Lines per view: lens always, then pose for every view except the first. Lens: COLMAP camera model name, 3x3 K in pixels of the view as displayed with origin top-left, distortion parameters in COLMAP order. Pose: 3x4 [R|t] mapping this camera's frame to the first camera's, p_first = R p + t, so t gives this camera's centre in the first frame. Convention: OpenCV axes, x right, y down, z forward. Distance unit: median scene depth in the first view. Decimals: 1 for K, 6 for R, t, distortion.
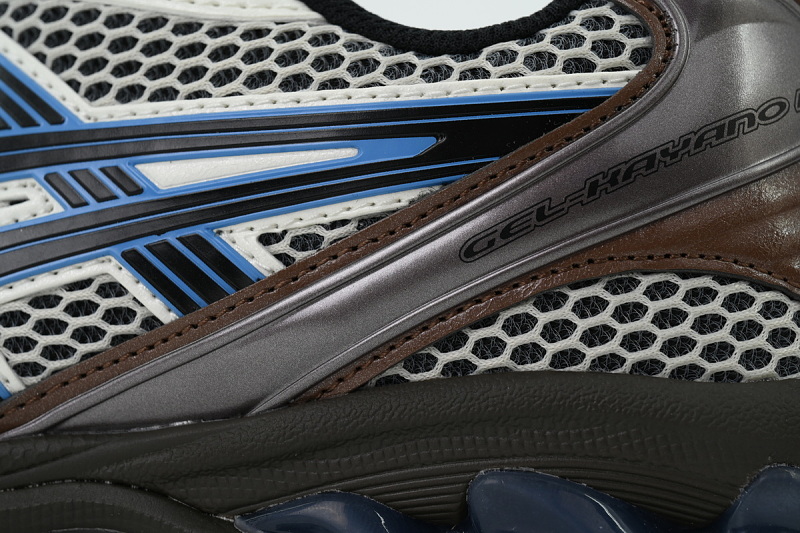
lens RADIAL K [[2253.0, 0, 399.7], [0, 2253.0, 266.6], [0, 0, 1]] dist [-0.100794, 0.000000]
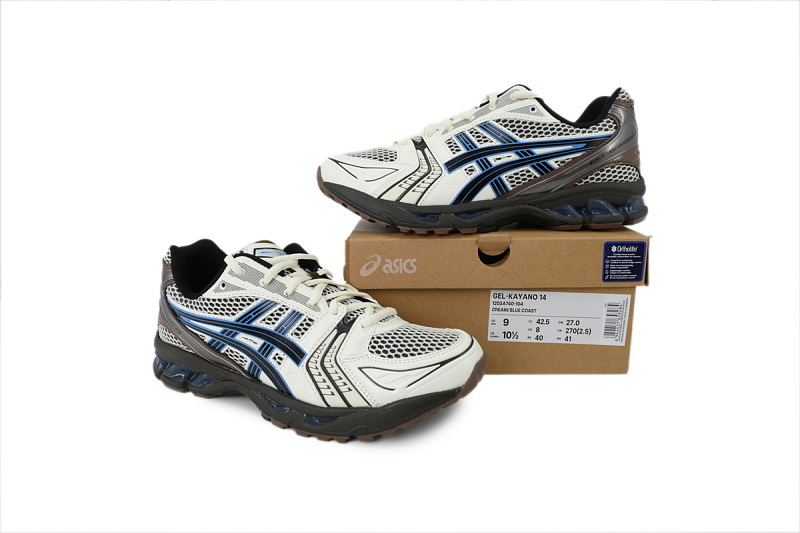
lens RADIAL K [[537.5, 0, 400.4], [0, 537.5, 269.7], [0, 0, 1]] dist [0.005696, 0.000750]
pose [[0.981122, -0.081020, 0.175600, -0.724103], [0.032625, 0.964340, 0.262649, -0.122473], [-0.190618, -0.251962, 0.948778, -0.333532]]
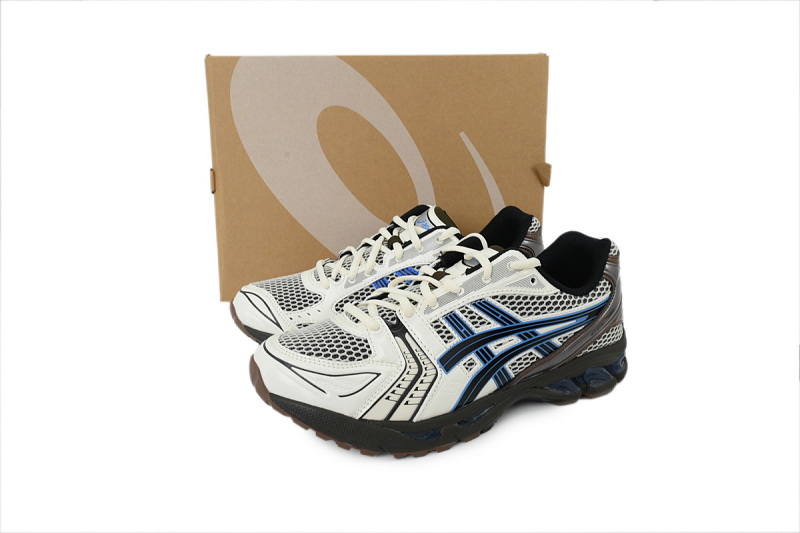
lens RADIAL K [[537.5, 0, 399.9], [0, 537.5, 267.8], [0, 0, 1]] dist [0.005696, 0.000750]
pose [[0.837832, -0.203910, 0.506418, -0.927455], [0.003318, 0.929511, 0.368779, -0.601327], [-0.545919, -0.307295, 0.779450, 0.297941]]
